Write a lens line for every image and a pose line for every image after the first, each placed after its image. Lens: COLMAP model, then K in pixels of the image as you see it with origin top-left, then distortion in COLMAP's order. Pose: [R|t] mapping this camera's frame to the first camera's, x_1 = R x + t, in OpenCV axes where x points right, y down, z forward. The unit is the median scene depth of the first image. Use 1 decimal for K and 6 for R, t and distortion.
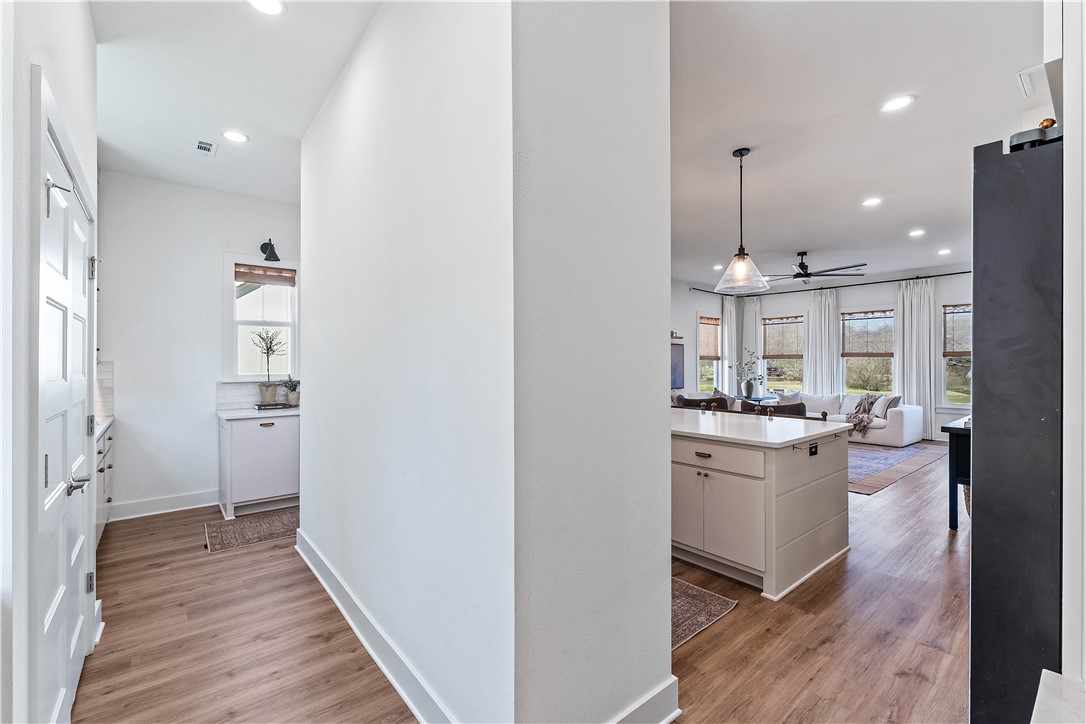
lens RADIAL K [[465.0, 0, 543.0], [0, 465.0, 362.0], [0, 0, 1]] dist [0.010152, -0.000114]
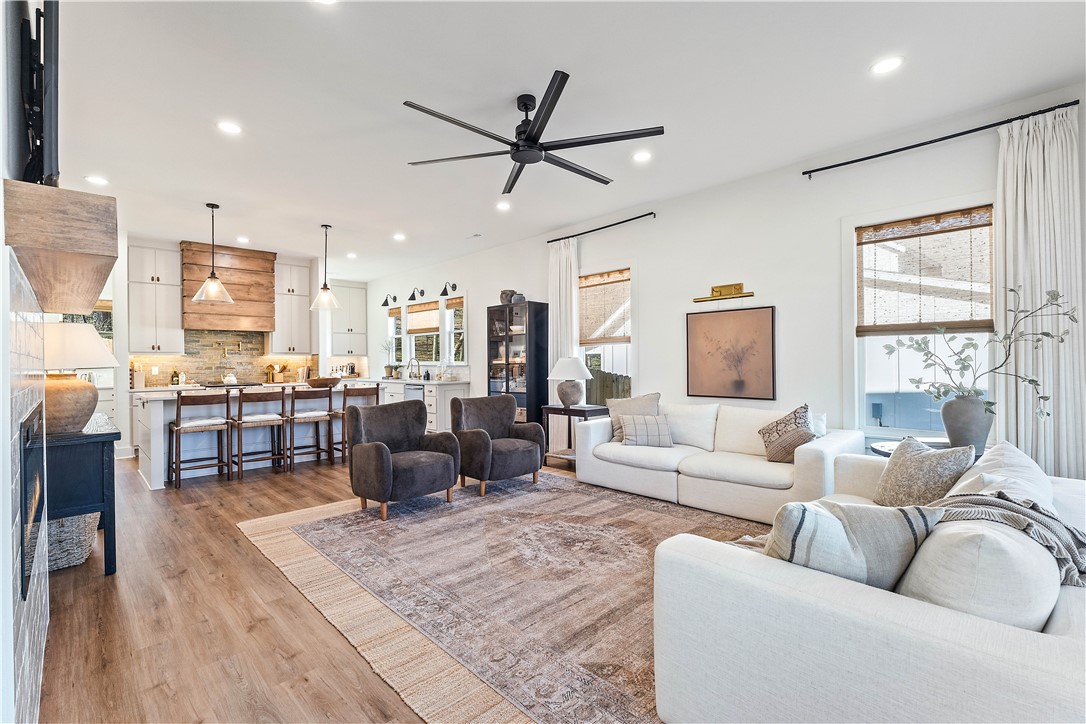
lens RADIAL K [[480.4, 0, 535.3], [0, 480.4, 362.7], [0, 0, 1]] dist [0.000710, -0.000017]
pose [[0.072604, 0.002824, -0.997357, 0.812698], [0.010123, 0.999942, 0.003568, 0.015794], [0.997309, -0.010356, 0.072572, 0.772810]]
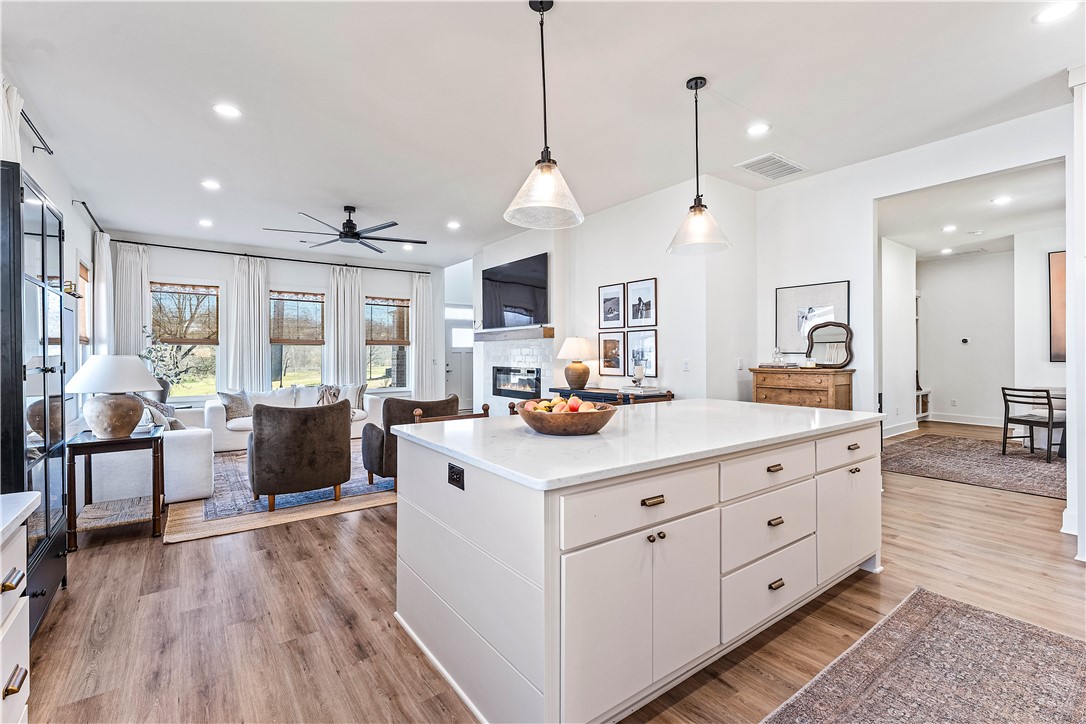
lens RADIAL K [[481.8, 0, 530.0], [0, 481.8, 355.2], [0, 0, 1]] dist [-0.001873, -0.000179]
pose [[0.075269, 0.001195, 0.997163, -0.182442], [0.002404, 0.999996, -0.001379, 0.012984], [-0.997160, 0.002501, 0.075266, 0.506079]]
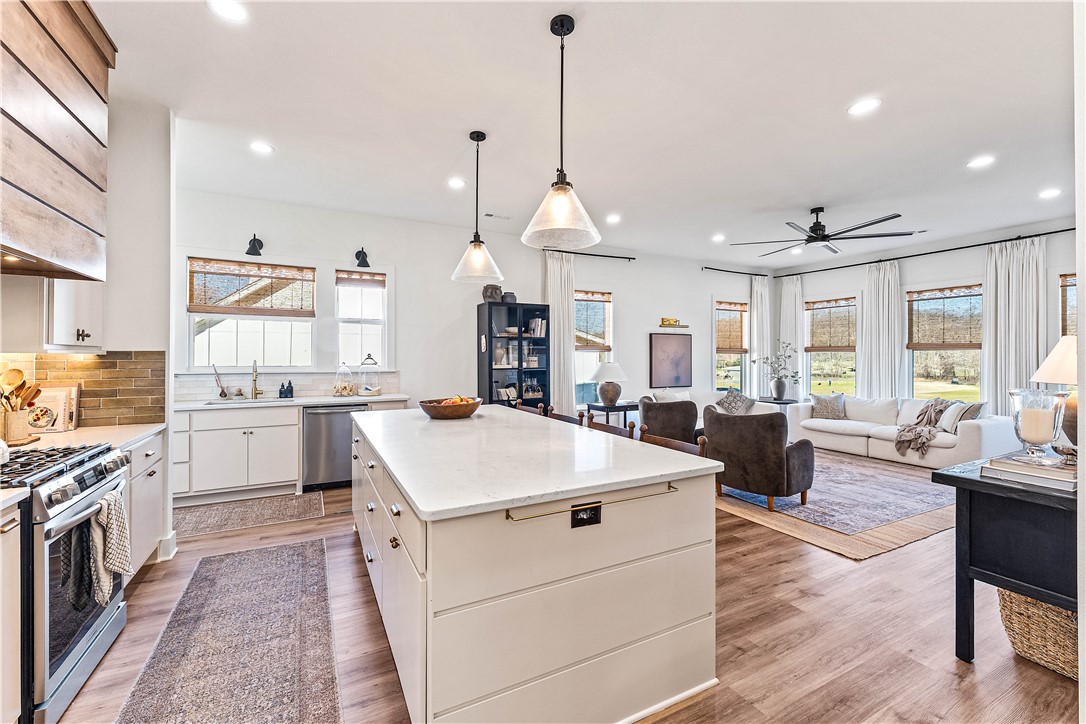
lens RADIAL K [[441.8, 0, 532.8], [0, 441.8, 356.4], [0, 0, 1]] dist [-0.002538, 0.000177]
pose [[0.974306, 0.002122, -0.225219, 0.215329], [-0.001783, 0.999997, 0.001707, 0.001175], [0.225222, -0.001262, 0.974307, 0.166142]]
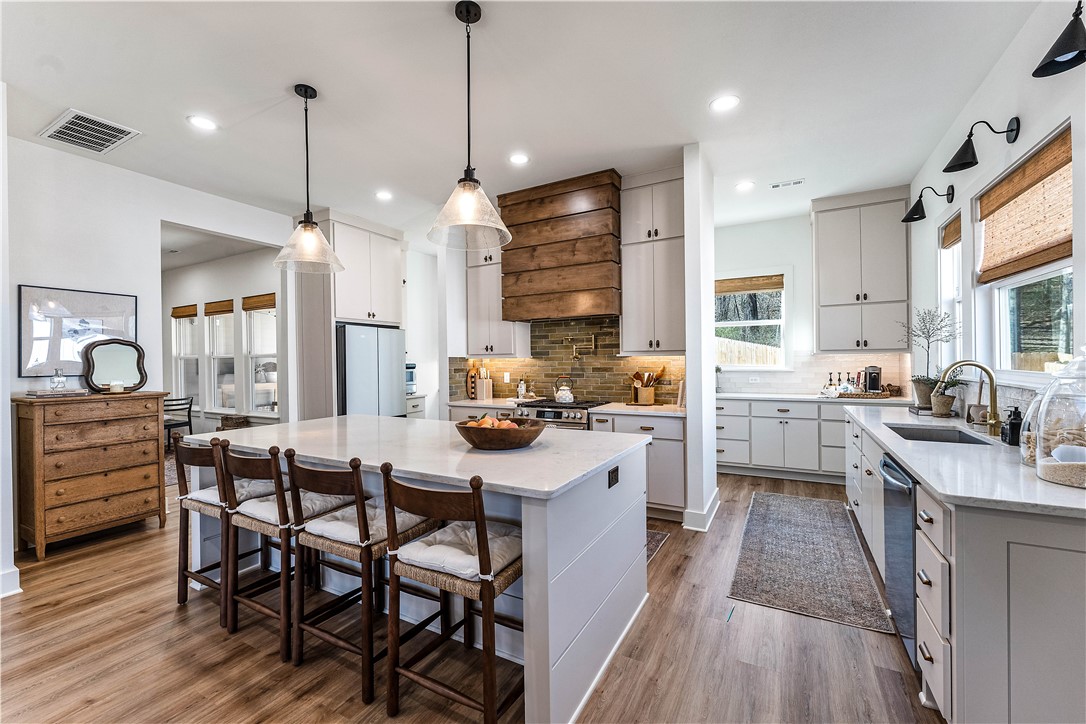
lens RADIAL K [[451.0, 0, 538.2], [0, 451.0, 361.6], [0, 0, 1]] dist [-0.000354, -0.000051]
pose [[-0.932749, 0.014505, -0.360235, 0.139511], [0.013842, 0.999894, 0.004420, 0.002726], [0.360261, -0.000864, -0.932851, 0.758276]]
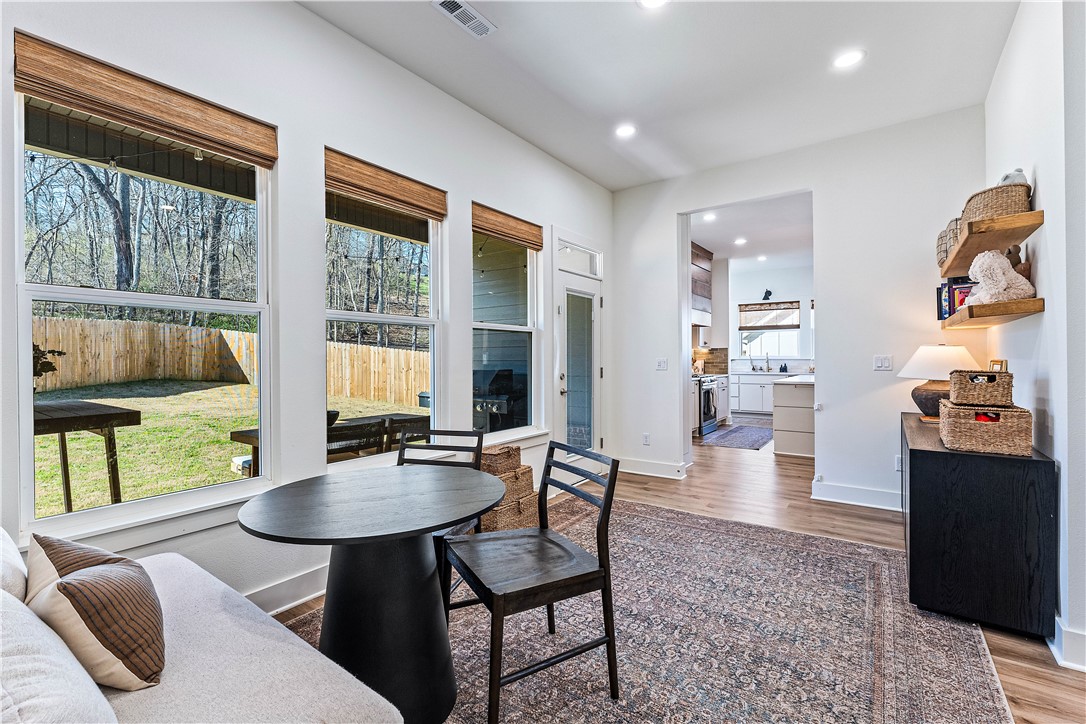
lens RADIAL K [[464.1, 0, 537.6], [0, 464.1, 359.4], [0, 0, 1]] dist [-0.000166, -0.000012]
pose [[0.230284, -0.000310, -0.973123, 0.712192], [0.007820, 0.999968, 0.001532, 0.017411], [0.973092, -0.007963, 0.230280, -0.175340]]
